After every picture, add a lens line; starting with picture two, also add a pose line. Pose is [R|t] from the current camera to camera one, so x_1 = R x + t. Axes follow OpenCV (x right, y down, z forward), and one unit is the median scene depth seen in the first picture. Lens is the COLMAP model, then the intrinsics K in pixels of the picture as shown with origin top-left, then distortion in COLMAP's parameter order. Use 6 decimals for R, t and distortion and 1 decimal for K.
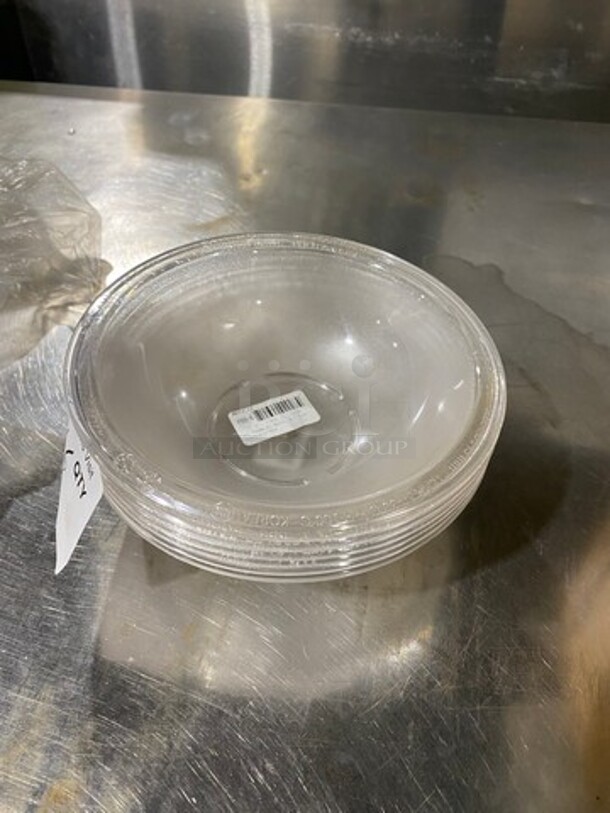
lens RADIAL K [[617.0, 0, 306.3], [0, 617.0, 408.5], [0, 0, 1]] dist [0.005053, -0.010576]
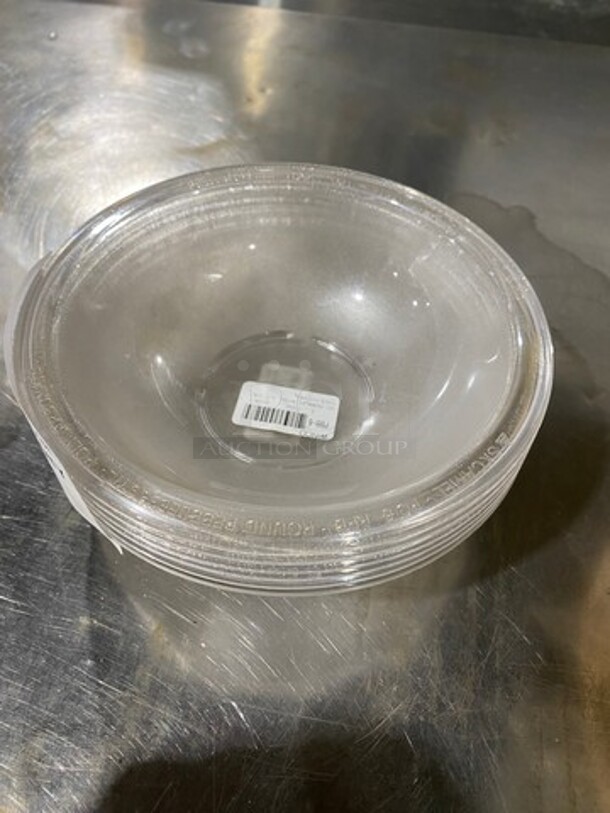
lens RADIAL K [[617.0, 0, 303.2], [0, 617.0, 387.4], [0, 0, 1]] dist [0.005053, -0.010576]
pose [[0.999270, 0.038195, 0.000659, -0.004593], [-0.038159, 0.997219, 0.064020, -0.033841], [0.001788, -0.063999, 0.997948, 0.170588]]
